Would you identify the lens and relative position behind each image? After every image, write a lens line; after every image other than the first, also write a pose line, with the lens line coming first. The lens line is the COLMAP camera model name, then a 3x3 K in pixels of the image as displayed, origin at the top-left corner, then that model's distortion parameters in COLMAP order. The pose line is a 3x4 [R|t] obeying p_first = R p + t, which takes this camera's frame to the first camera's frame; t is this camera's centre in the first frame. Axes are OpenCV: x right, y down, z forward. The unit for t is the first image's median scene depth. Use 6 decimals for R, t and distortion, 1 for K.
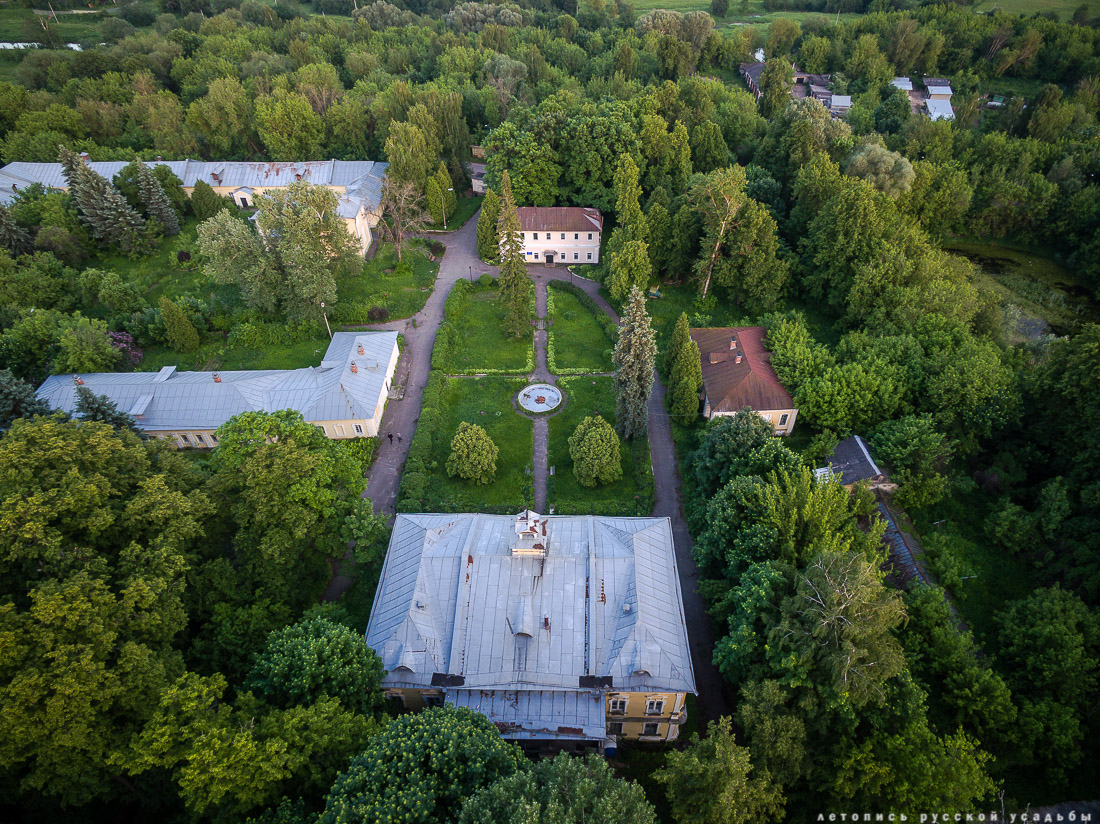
lens RADIAL K [[619.2, 0, 554.7], [0, 619.2, 415.9], [0, 0, 1]] dist [0.018576, -0.002665]
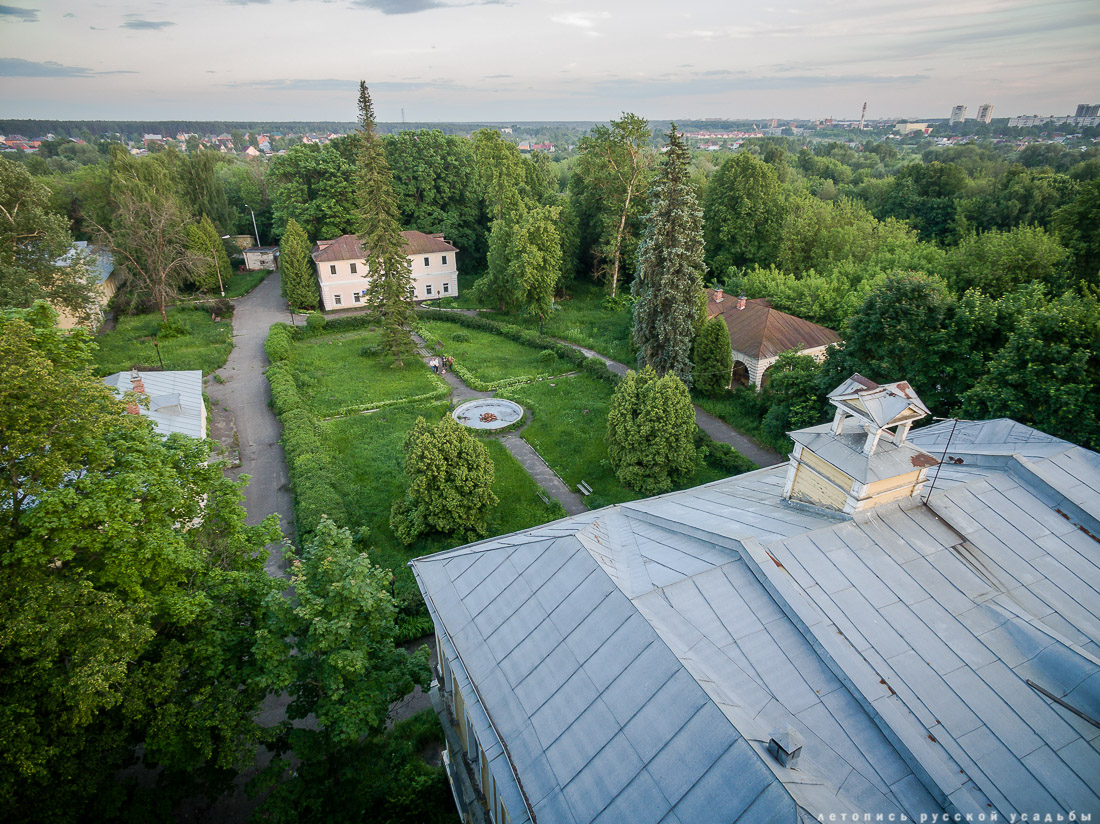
lens RADIAL K [[619.2, 0, 547.2], [0, 619.2, 407.6], [0, 0, 1]] dist [0.018576, -0.002665]
pose [[0.907464, -0.179399, 0.379901, -0.173516], [0.278129, 0.934255, -0.223185, 0.101397], [-0.314885, 0.308194, 0.897699, 0.371144]]
